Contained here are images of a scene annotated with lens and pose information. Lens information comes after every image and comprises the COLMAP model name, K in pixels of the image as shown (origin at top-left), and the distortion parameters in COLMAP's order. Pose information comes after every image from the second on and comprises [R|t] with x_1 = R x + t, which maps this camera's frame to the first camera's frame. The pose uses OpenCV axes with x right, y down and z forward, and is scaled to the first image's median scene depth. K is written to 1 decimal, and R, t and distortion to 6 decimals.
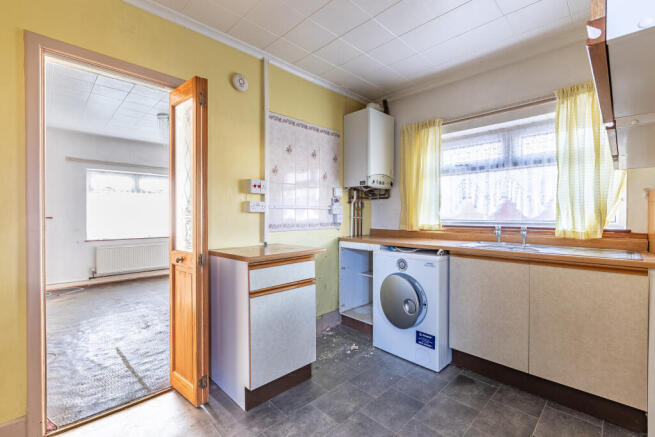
lens RADIAL K [[296.7, 0, 326.3], [0, 296.7, 217.8], [0, 0, 1]] dist [0.005246, 0.000126]
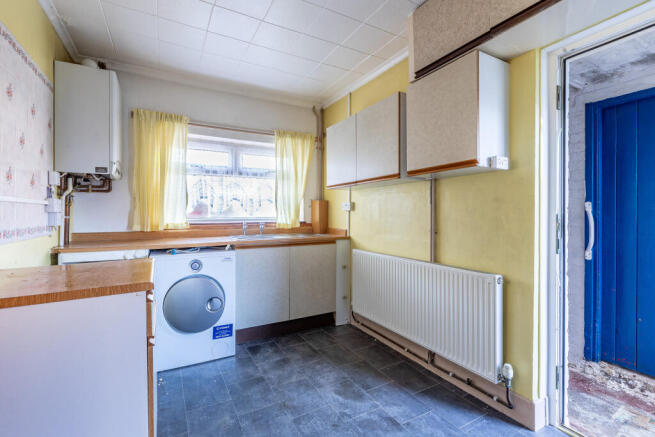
lens RADIAL K [[296.7, 0, 328.3], [0, 296.7, 214.0], [0, 0, 1]] dist [0.005246, 0.000126]
pose [[0.252861, -0.004653, 0.967491, -0.508946], [0.008220, 0.999963, 0.002661, -0.006669], [-0.967468, 0.007279, 0.252890, 0.314718]]
